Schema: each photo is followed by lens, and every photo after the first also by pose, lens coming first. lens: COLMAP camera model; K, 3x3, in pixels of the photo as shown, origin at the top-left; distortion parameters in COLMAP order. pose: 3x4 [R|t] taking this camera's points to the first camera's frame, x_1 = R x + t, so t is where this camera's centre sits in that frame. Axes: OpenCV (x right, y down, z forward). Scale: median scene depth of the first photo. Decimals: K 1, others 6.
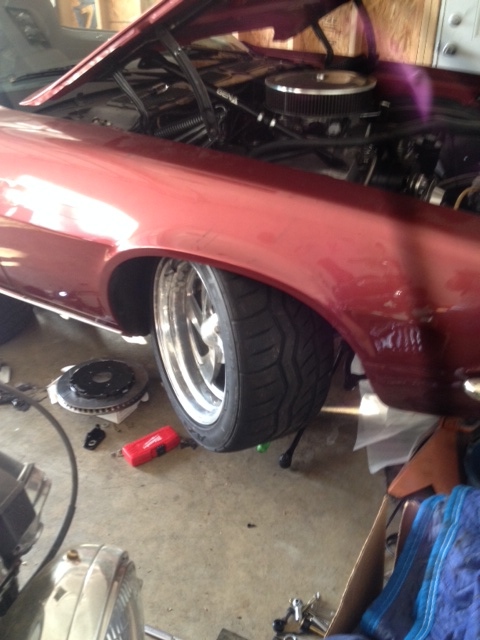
lens RADIAL K [[623.1, 0, 237.0], [0, 623.1, 317.2], [0, 0, 1]] dist [0.121862, -0.270333]
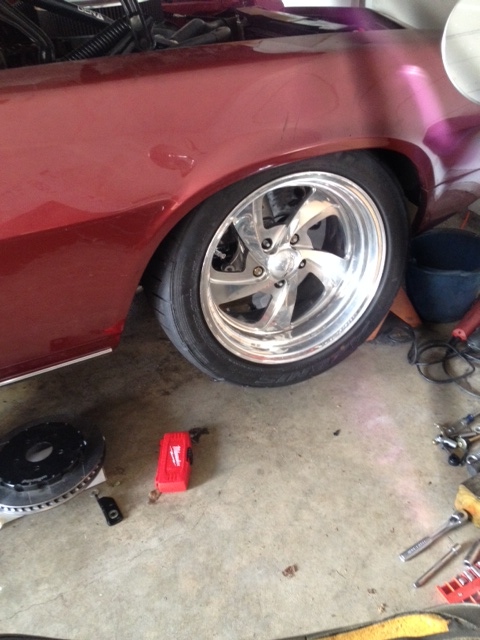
lens RADIAL K [[623.1, 0, 237.0], [0, 623.1, 317.2], [0, 0, 1]] dist [0.121862, -0.270333]
pose [[0.567056, -0.487539, 0.663892, -0.616509], [0.490974, 0.847236, 0.202821, -0.090480], [-0.661356, 0.210943, 0.719799, 0.368025]]
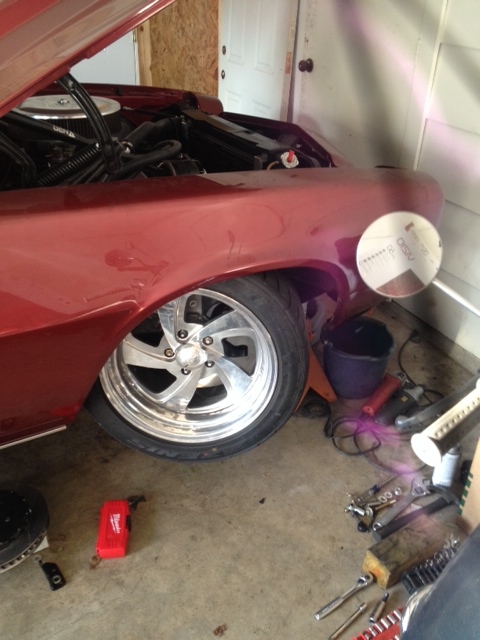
lens RADIAL K [[623.1, 0, 237.0], [0, 623.1, 317.2], [0, 0, 1]] dist [0.121862, -0.270333]
pose [[0.489834, -0.417527, 0.765333, -0.692785], [0.432342, 0.878647, 0.202634, -0.184359], [-0.757062, 0.231628, 0.610905, 0.297540]]
